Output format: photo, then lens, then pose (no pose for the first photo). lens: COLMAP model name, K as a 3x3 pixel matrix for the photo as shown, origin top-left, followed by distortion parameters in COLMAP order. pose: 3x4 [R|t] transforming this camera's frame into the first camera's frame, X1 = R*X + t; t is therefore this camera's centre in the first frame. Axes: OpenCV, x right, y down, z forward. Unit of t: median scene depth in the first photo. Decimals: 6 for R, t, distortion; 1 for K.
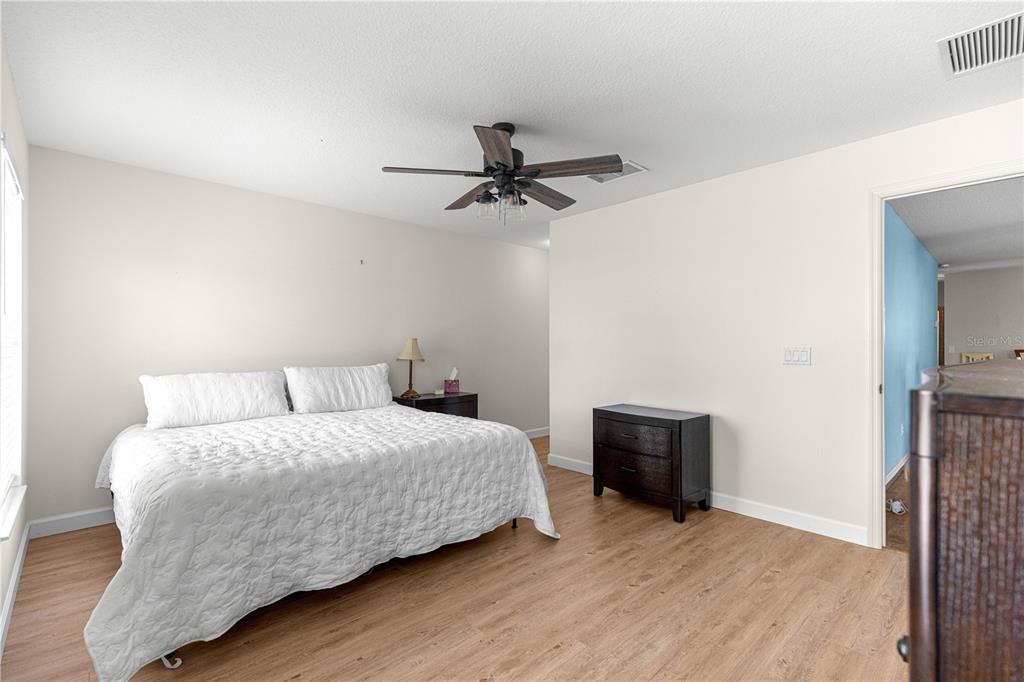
lens RADIAL K [[458.3, 0, 517.7], [0, 458.3, 341.7], [0, 0, 1]] dist [0.002499, 0.000002]
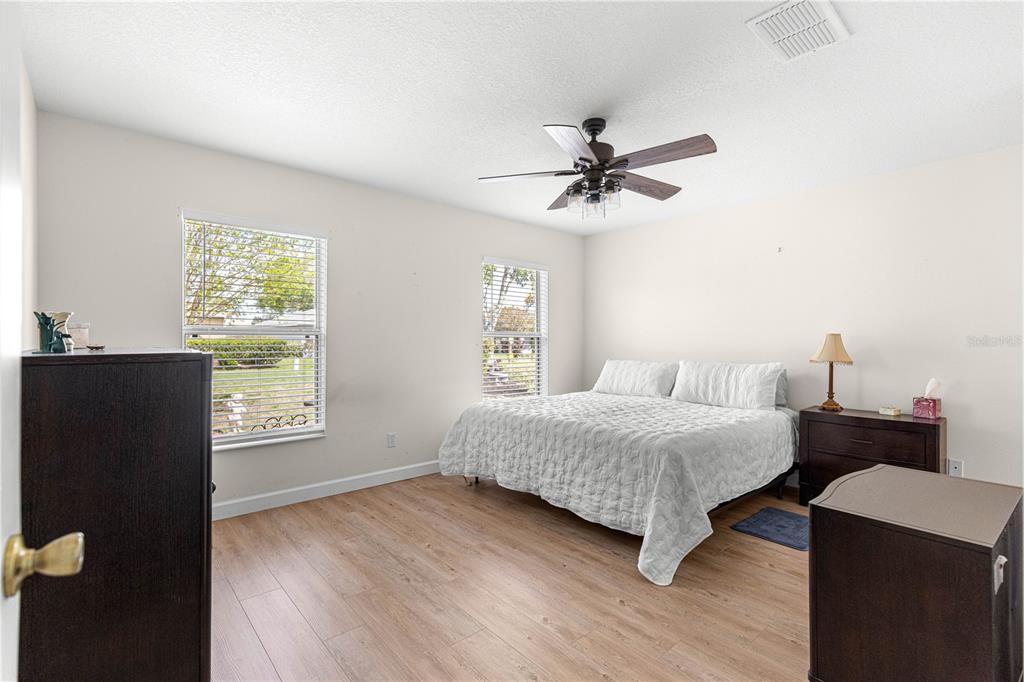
lens RADIAL K [[458.3, 0, 517.8], [0, 458.3, 340.7], [0, 0, 1]] dist [0.002499, 0.000002]
pose [[-0.019343, -0.001723, -0.999811, 1.025015], [0.000549, 0.999998, -0.001734, 0.008544], [0.999813, -0.000583, -0.019342, 0.890048]]
